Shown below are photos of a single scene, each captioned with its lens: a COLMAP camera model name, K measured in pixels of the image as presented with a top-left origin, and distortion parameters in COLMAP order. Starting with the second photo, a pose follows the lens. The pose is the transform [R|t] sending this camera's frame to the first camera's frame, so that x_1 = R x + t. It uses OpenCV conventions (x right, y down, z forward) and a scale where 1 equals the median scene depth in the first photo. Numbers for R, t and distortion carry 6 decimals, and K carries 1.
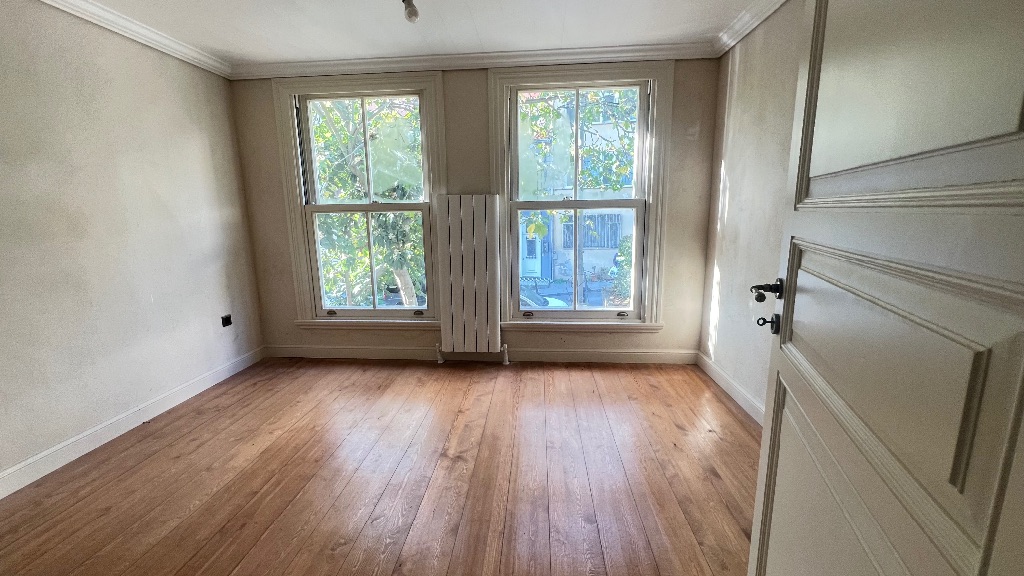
lens RADIAL K [[409.0, 0, 509.4], [0, 409.0, 283.5], [0, 0, 1]] dist [-0.003785, 0.000573]
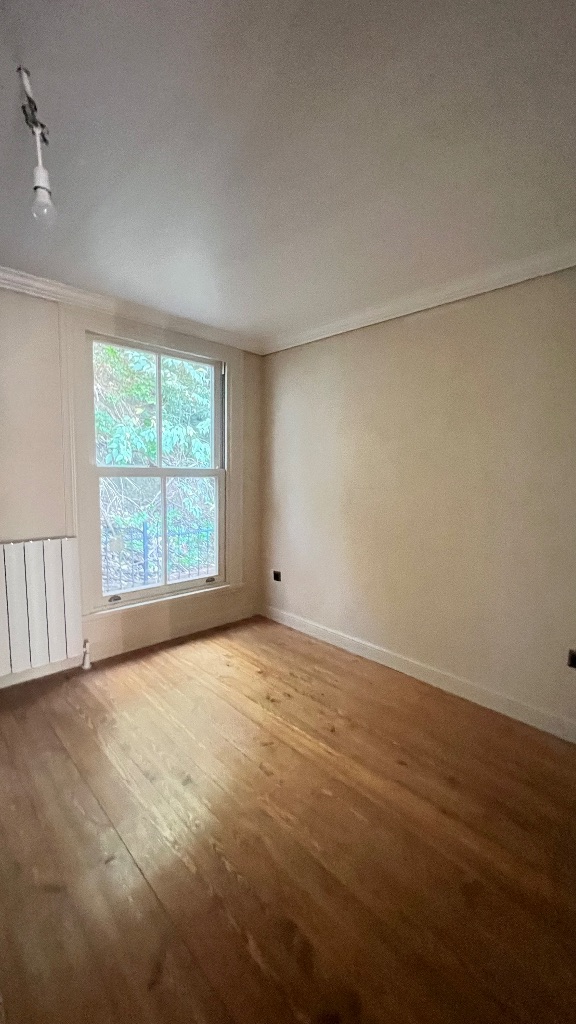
lens RADIAL K [[409.0, 0, 294.0], [0, 409.0, 510.6], [0, 0, 1]] dist [-0.003785, 0.000573]
pose [[0.666373, -0.048848, 0.744017, -0.870598], [0.099007, 0.994812, -0.023362, -0.053992], [-0.739016, 0.089231, 0.667752, 0.195069]]
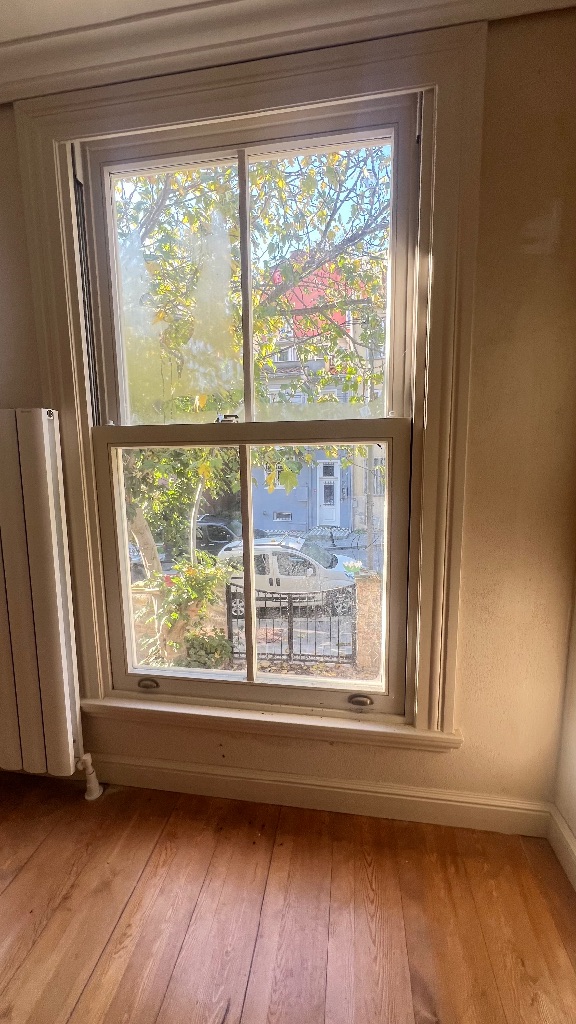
lens RADIAL K [[409.0, 0, 294.0], [0, 409.0, 510.6], [0, 0, 1]] dist [-0.003785, 0.000573]
pose [[0.997208, 0.012505, -0.073620, 0.244546], [-0.015312, 0.999172, -0.037690, -0.100035], [0.073087, 0.038712, 0.996574, 0.591664]]
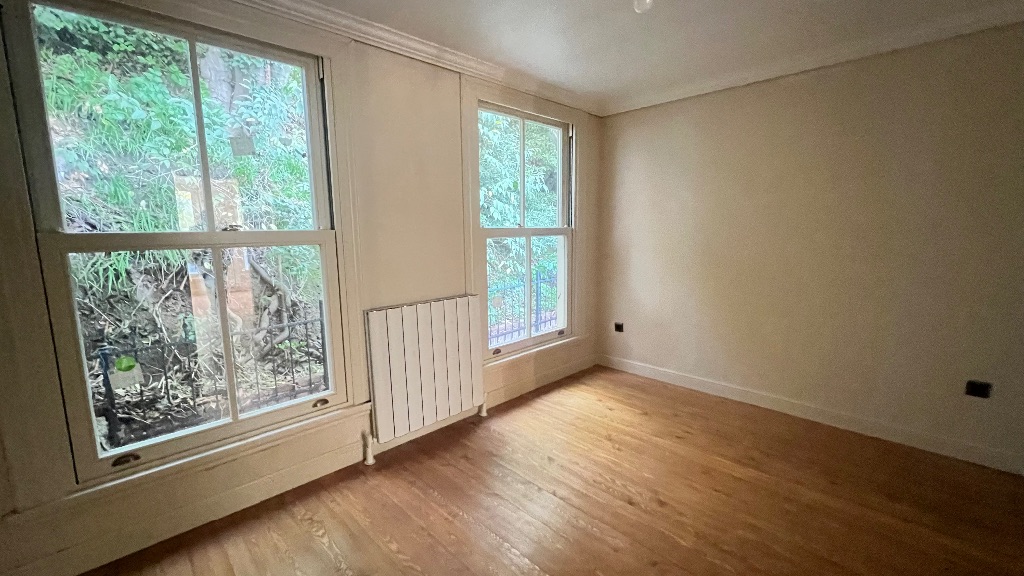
lens RADIAL K [[409.0, 0, 509.4], [0, 409.0, 283.5], [0, 0, 1]] dist [-0.003785, 0.000573]
pose [[0.658247, -0.096283, 0.746620, -1.155011], [0.127625, 0.991703, 0.015370, -0.090482], [-0.741905, 0.085170, 0.665074, 0.424910]]
